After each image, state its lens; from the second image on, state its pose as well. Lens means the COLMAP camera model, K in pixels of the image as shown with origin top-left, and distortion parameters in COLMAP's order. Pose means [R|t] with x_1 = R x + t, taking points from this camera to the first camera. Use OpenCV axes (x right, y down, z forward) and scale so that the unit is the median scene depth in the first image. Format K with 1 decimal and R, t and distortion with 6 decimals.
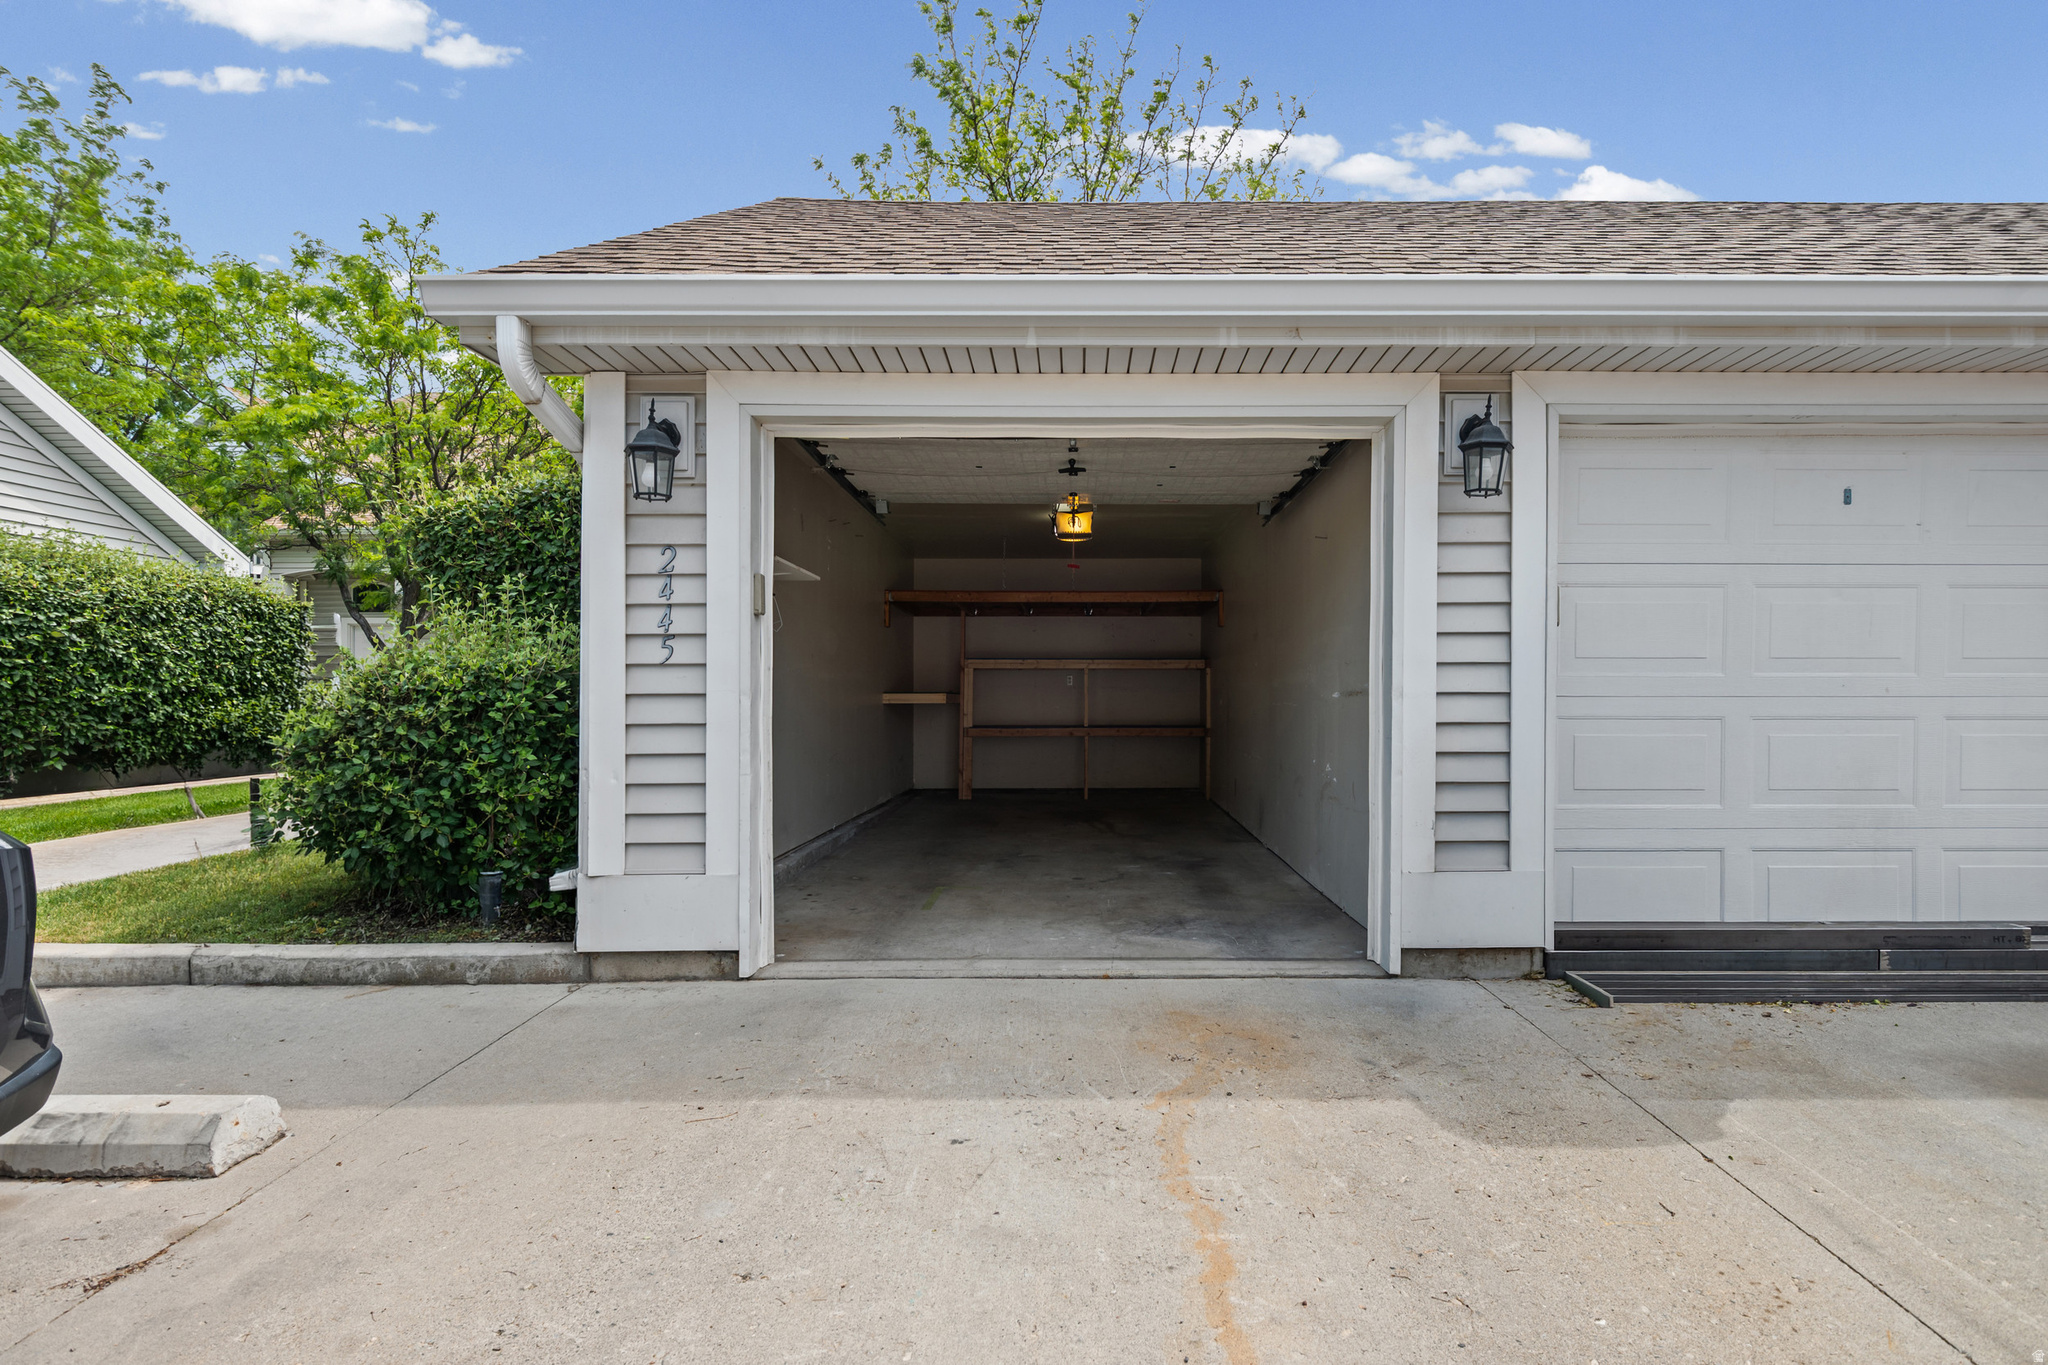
lens RADIAL K [[945.7, 0, 1015.4], [0, 945.7, 748.8], [0, 0, 1]] dist [0.002979, -0.003998]
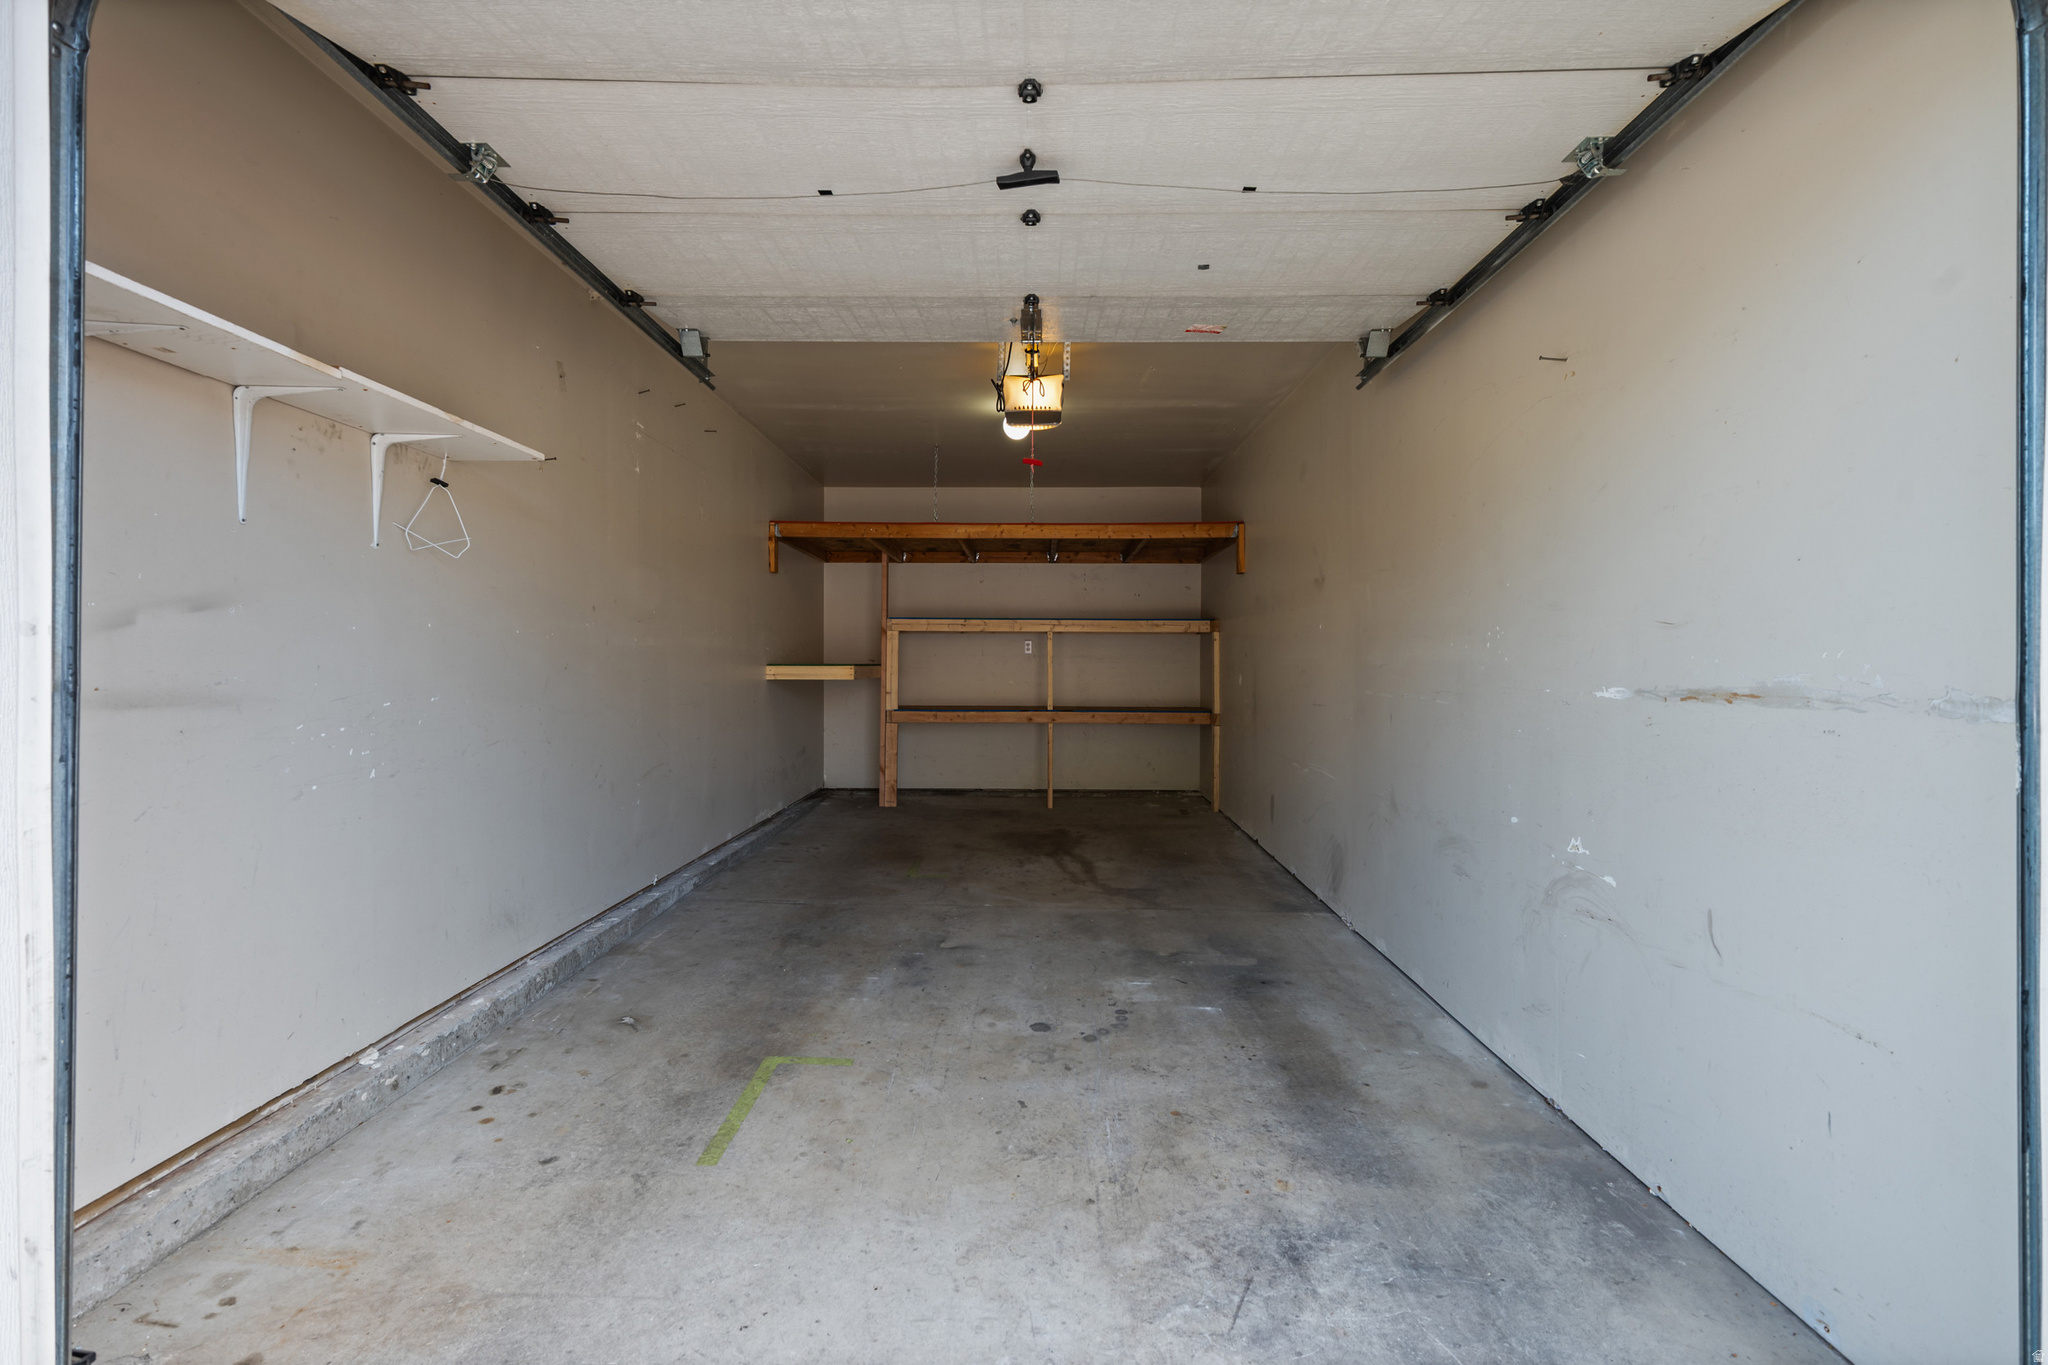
lens RADIAL K [[945.7, 0, 1026.8], [0, 945.7, 674.9], [0, 0, 1]] dist [0.002979, -0.003998]
pose [[0.998480, 0.000383, 0.055106, 0.016897], [0.001759, 0.999245, -0.038817, -0.023404], [-0.055079, 0.038855, 0.997726, 0.274428]]
